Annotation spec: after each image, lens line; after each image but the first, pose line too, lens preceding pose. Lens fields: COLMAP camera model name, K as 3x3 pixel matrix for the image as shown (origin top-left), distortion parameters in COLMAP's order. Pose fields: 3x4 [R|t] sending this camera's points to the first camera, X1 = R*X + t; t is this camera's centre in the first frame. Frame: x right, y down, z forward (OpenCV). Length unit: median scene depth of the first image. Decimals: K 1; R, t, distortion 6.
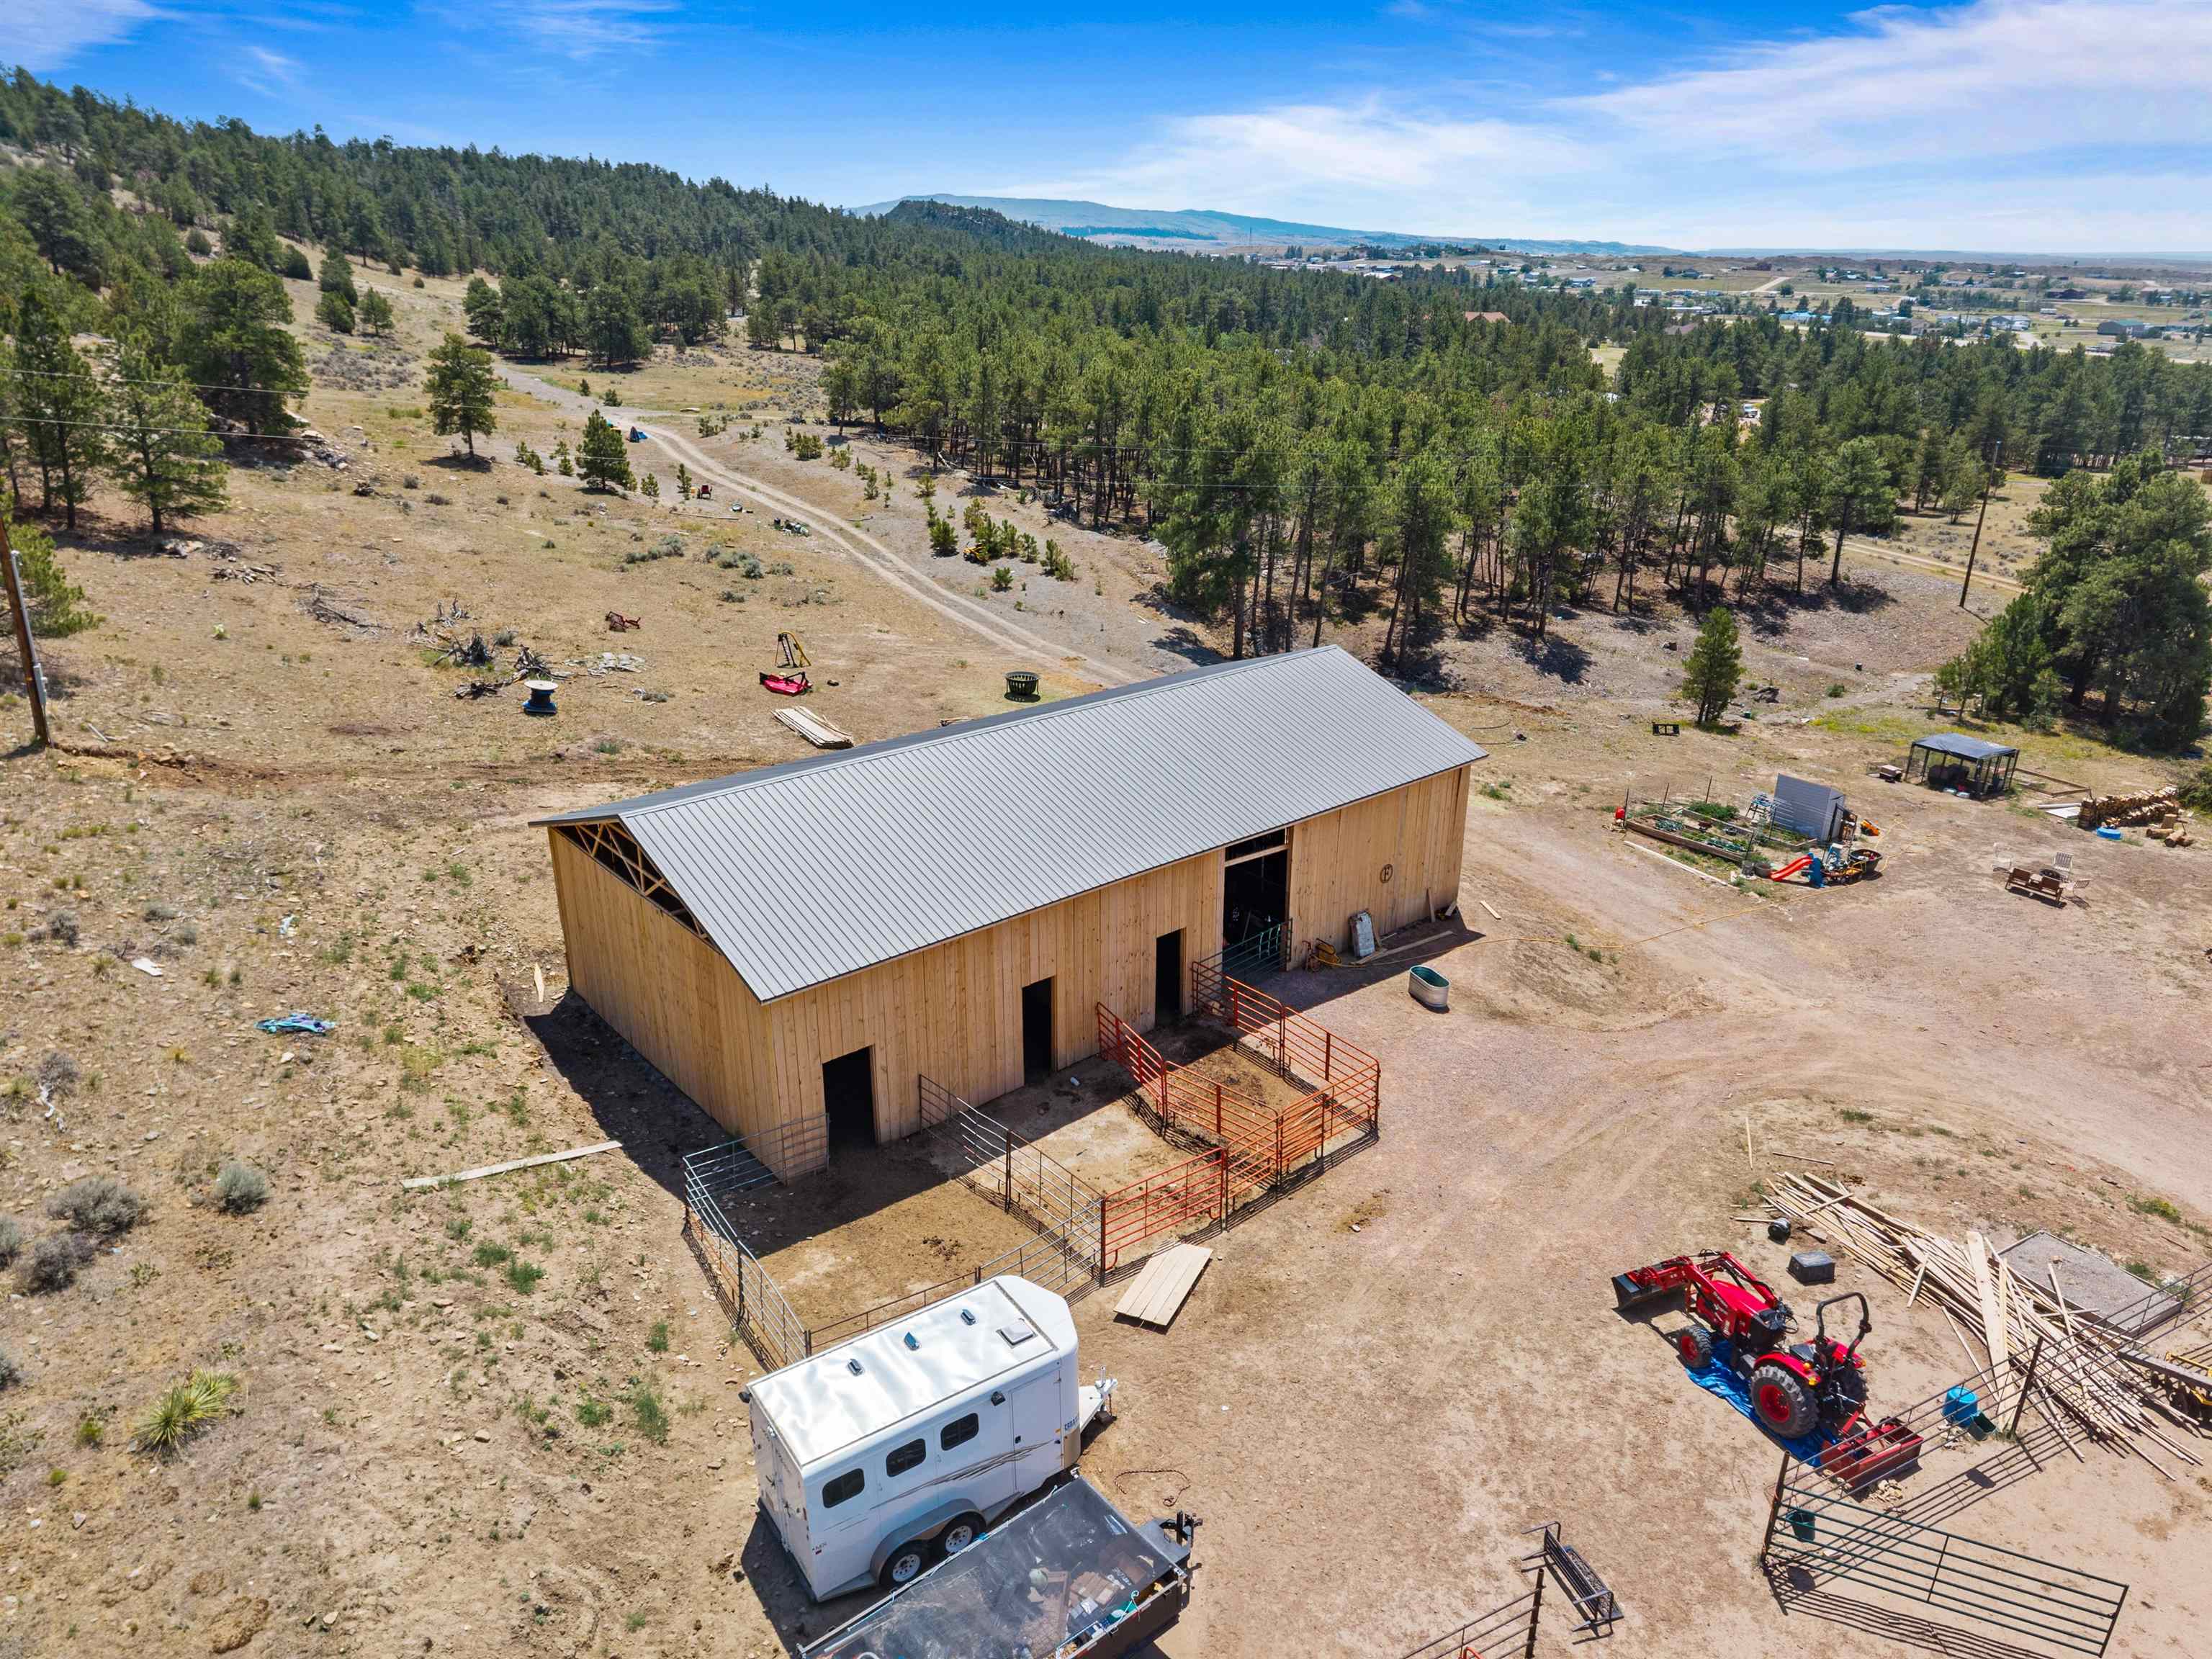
lens RADIAL K [[1499.7, 0, 1106.0], [0, 1499.7, 829.5], [0, 0, 1]] dist [0.004682, -0.002376]
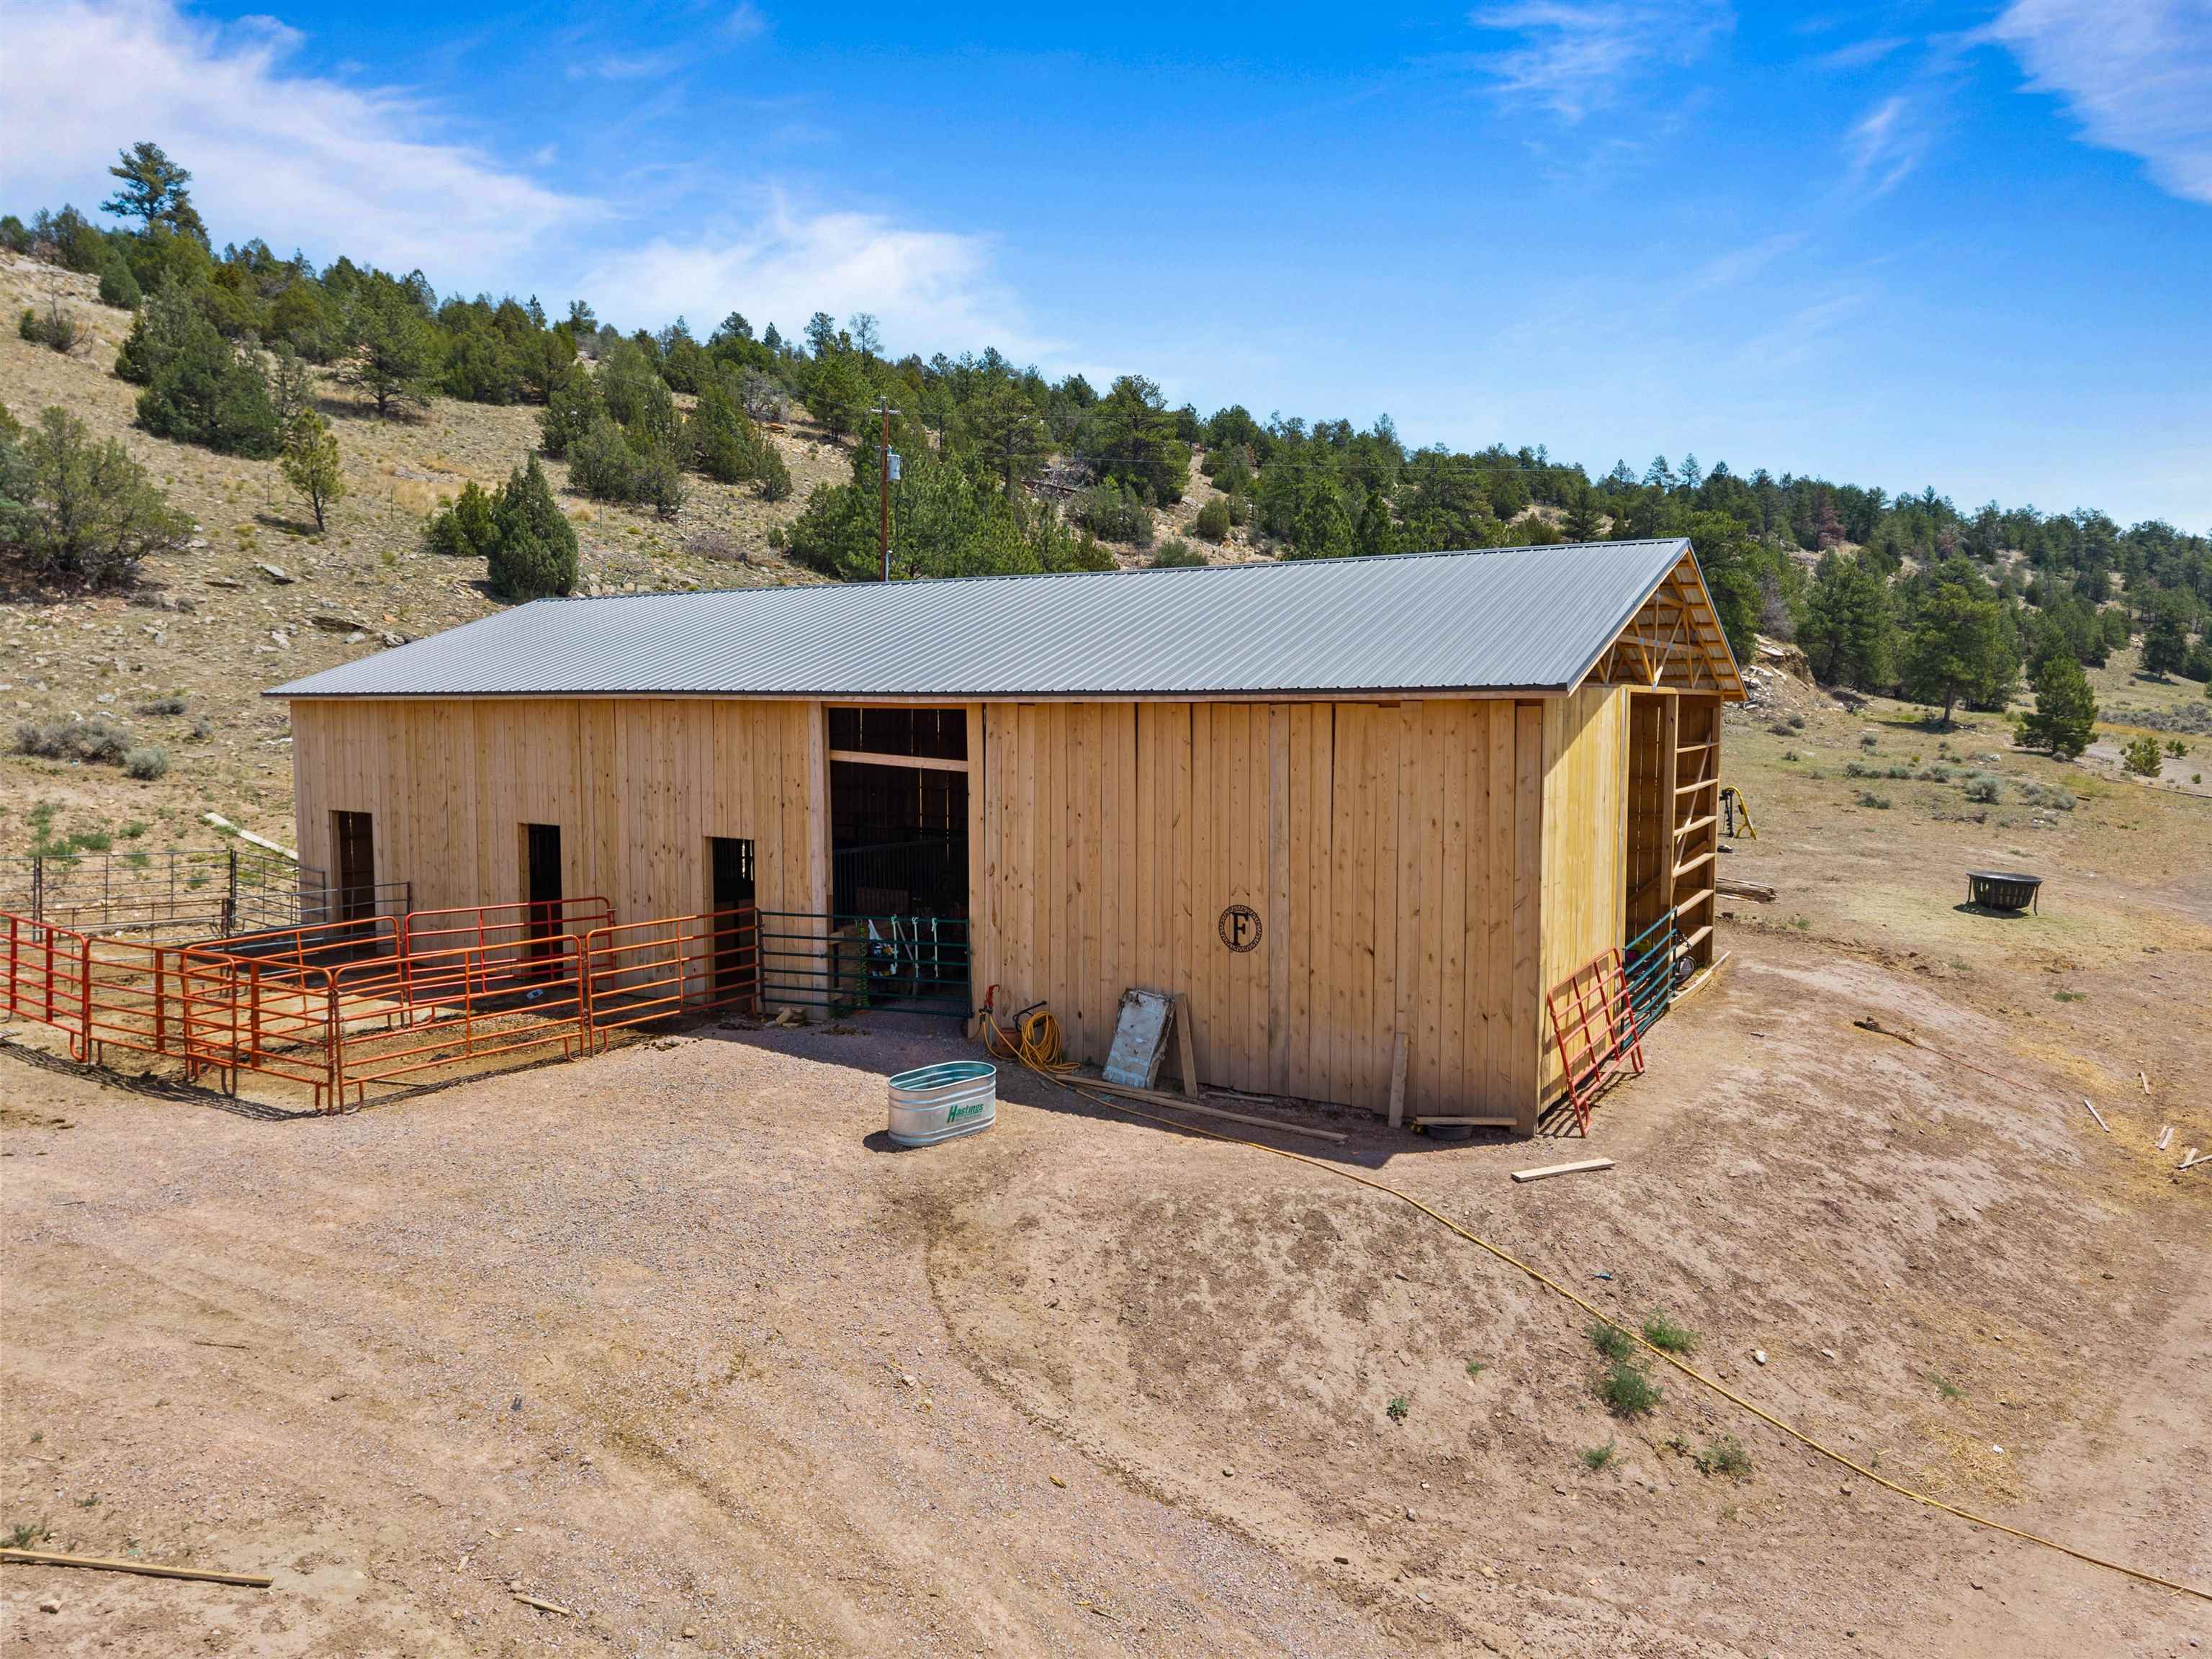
lens RADIAL K [[1485.4, 0, 1106.0], [0, 1485.4, 829.5], [0, 0, 1]] dist [0.043064, -0.051735]
pose [[0.308119, 0.065038, -0.949122, 0.609942], [-0.352531, 0.934441, -0.050412, 0.041926], [0.883620, 0.350128, 0.310847, 0.896840]]
